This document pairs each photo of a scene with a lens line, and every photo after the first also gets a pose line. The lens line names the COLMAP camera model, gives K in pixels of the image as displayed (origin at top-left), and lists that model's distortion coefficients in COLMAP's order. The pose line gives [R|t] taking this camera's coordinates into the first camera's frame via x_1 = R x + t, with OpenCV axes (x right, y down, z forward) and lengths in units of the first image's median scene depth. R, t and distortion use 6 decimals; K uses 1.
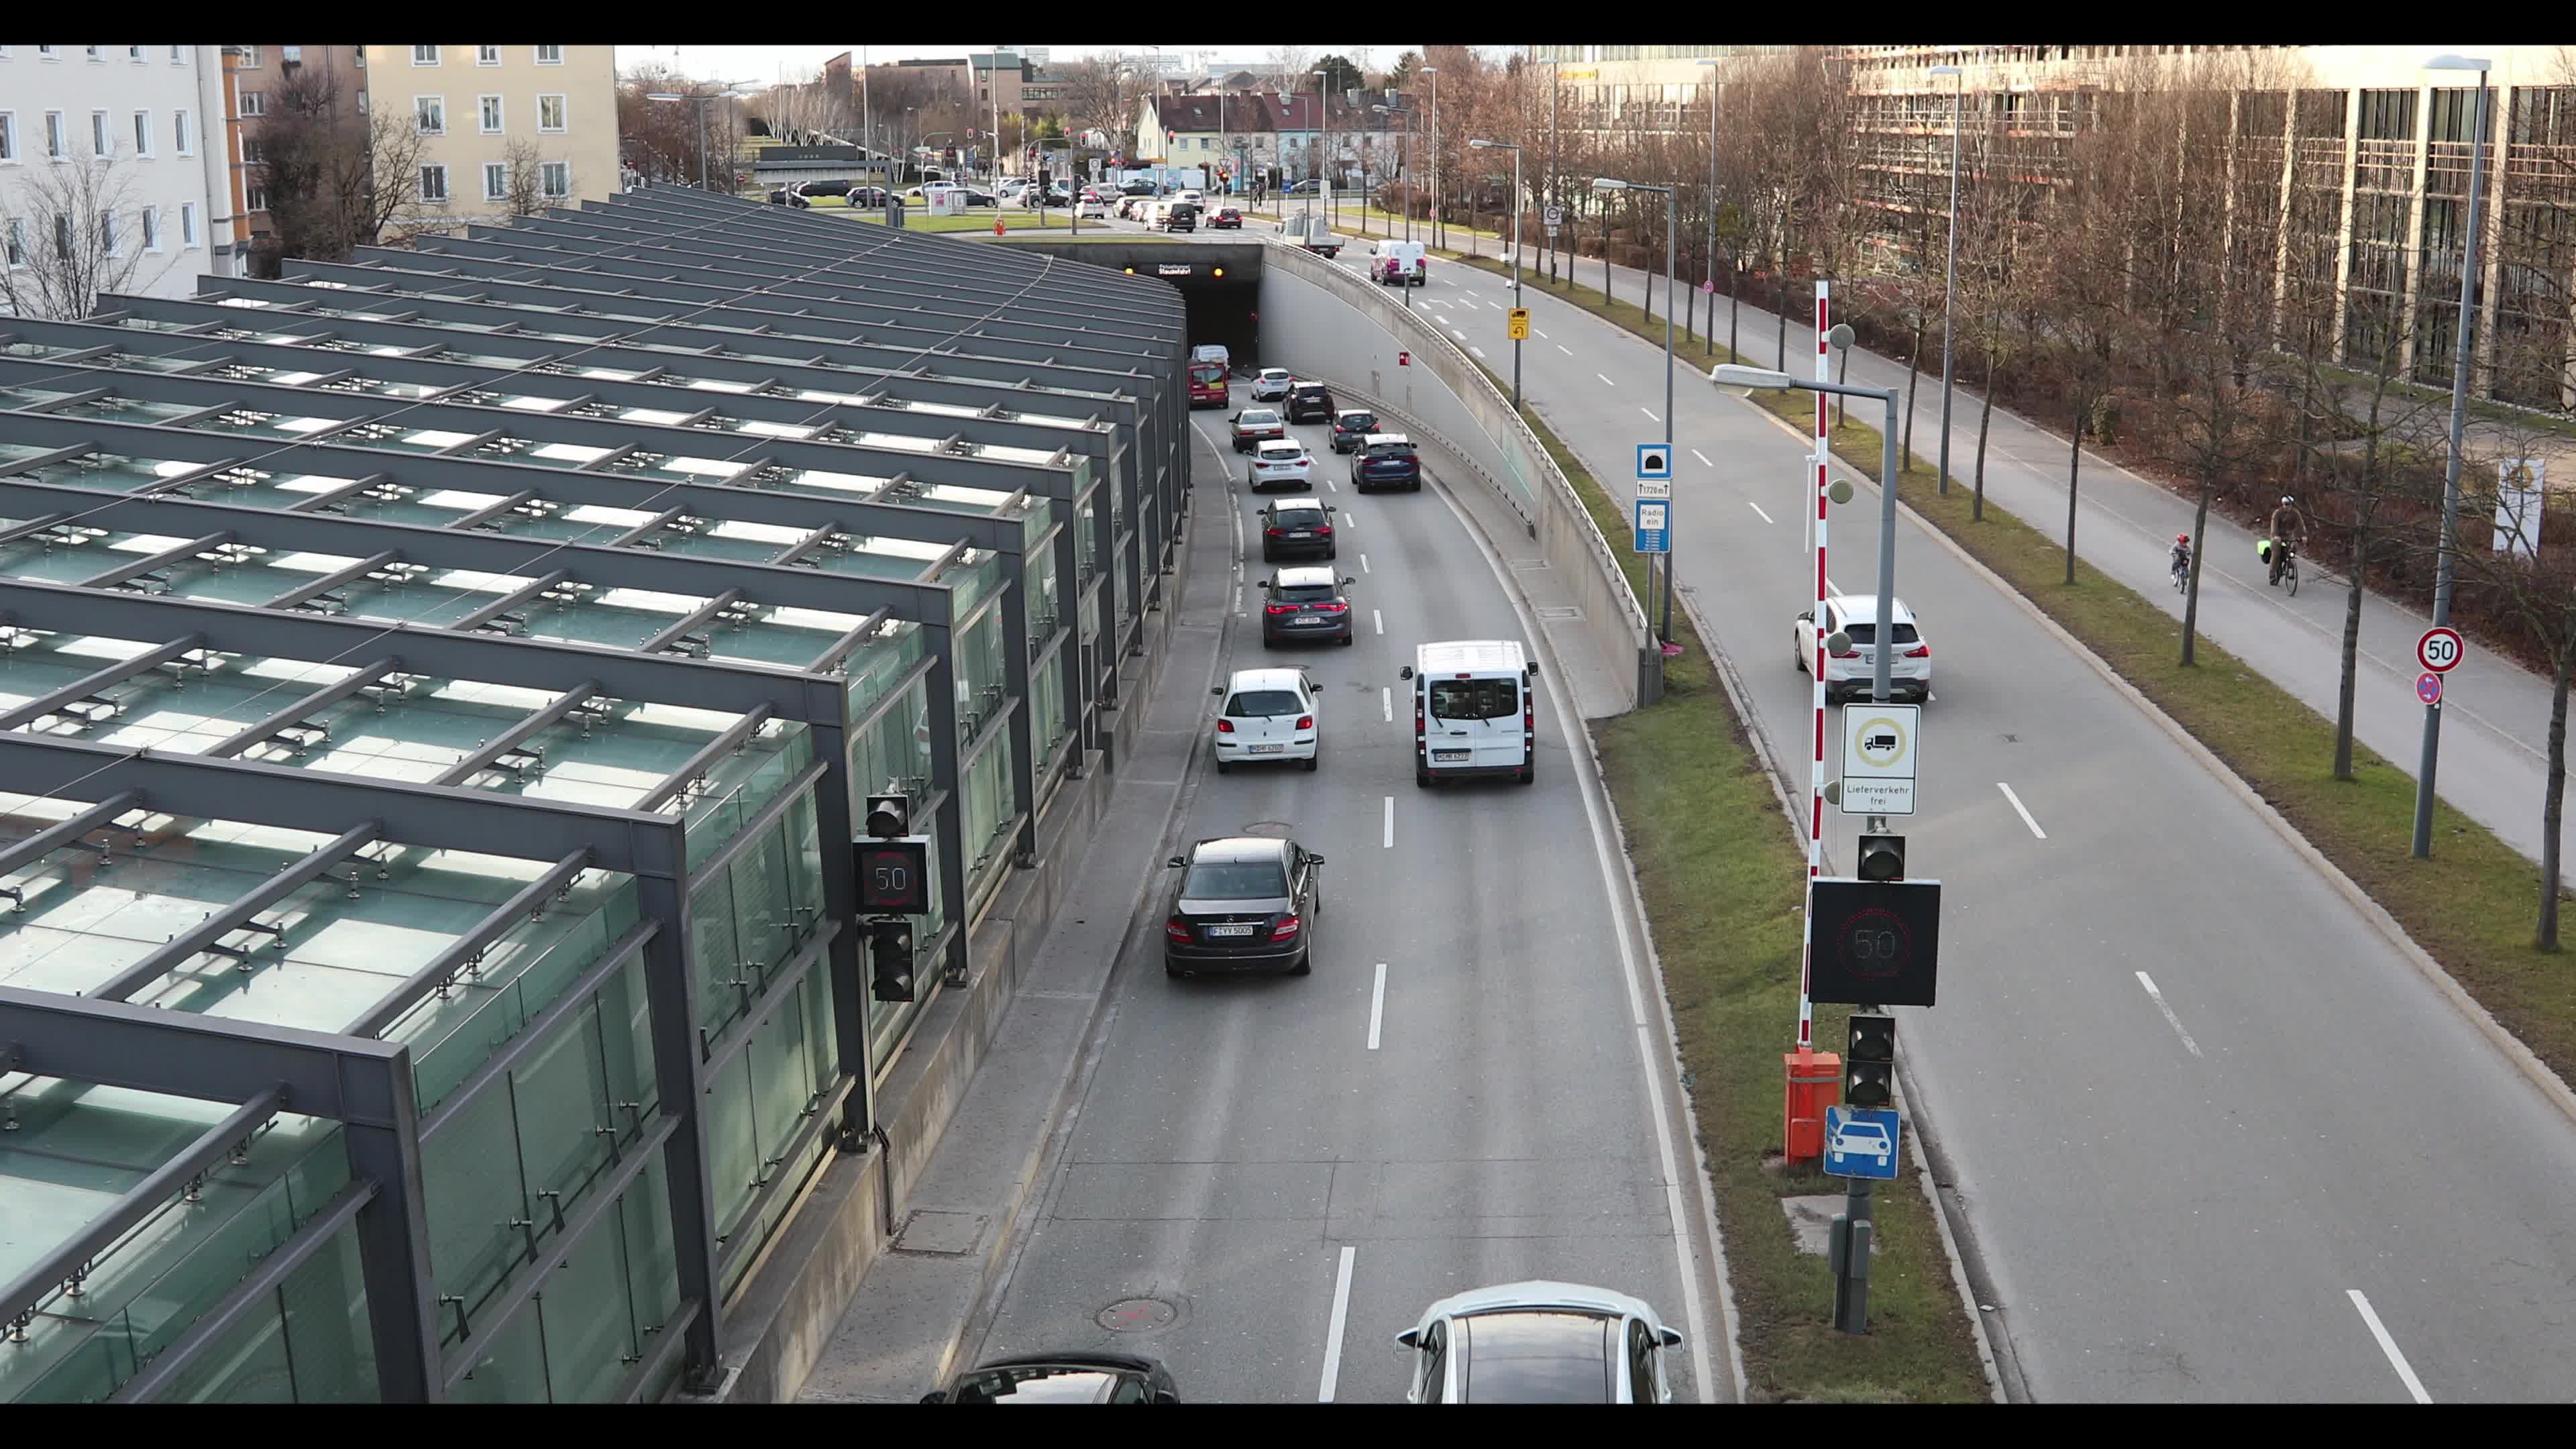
lens RADIAL K [[2642.3, 0, 1297.0], [0, 2642.3, 714.7], [0, 0, 1]] dist [-0.073382, 0.000000]
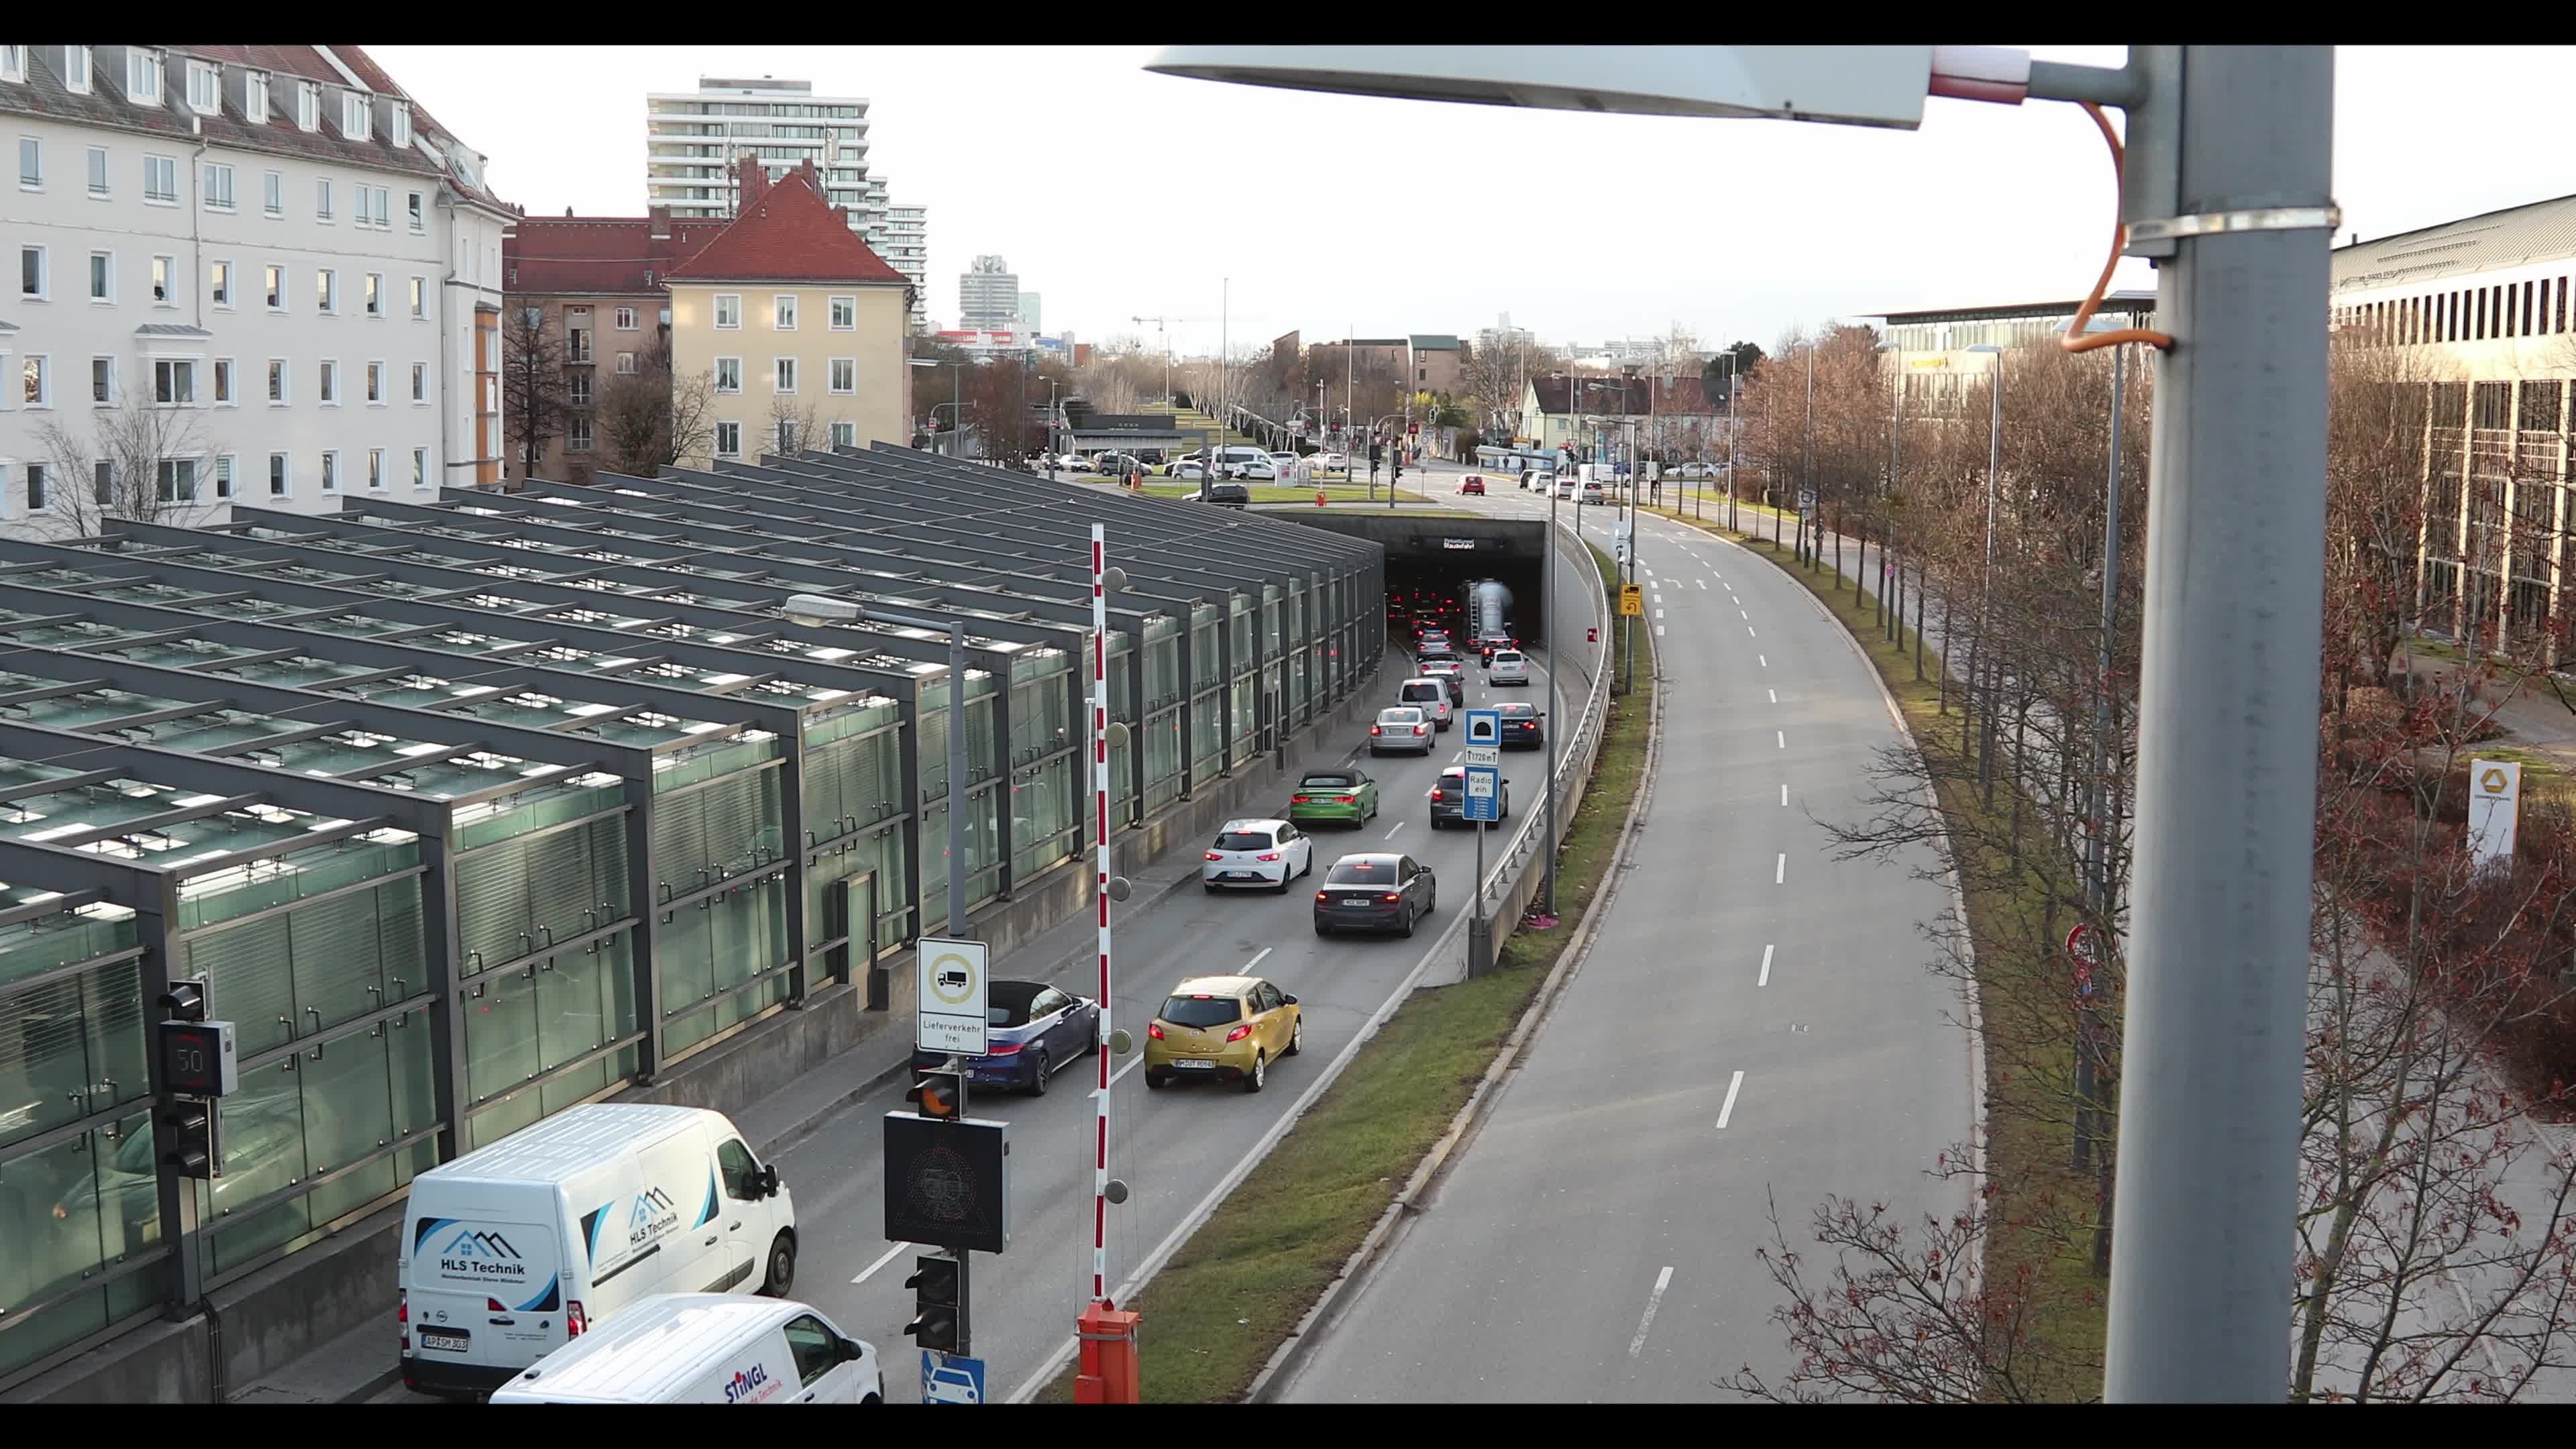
lens RADIAL K [[2642.3, 0, 1298.7], [0, 2642.3, 729.7], [0, 0, 1]] dist [-0.073382, 0.000000]
pose [[0.983113, 0.040182, -0.178535, 0.297358], [-0.057639, 0.993931, -0.093691, 0.001607], [0.173687, 0.102400, 0.979463, 0.023126]]
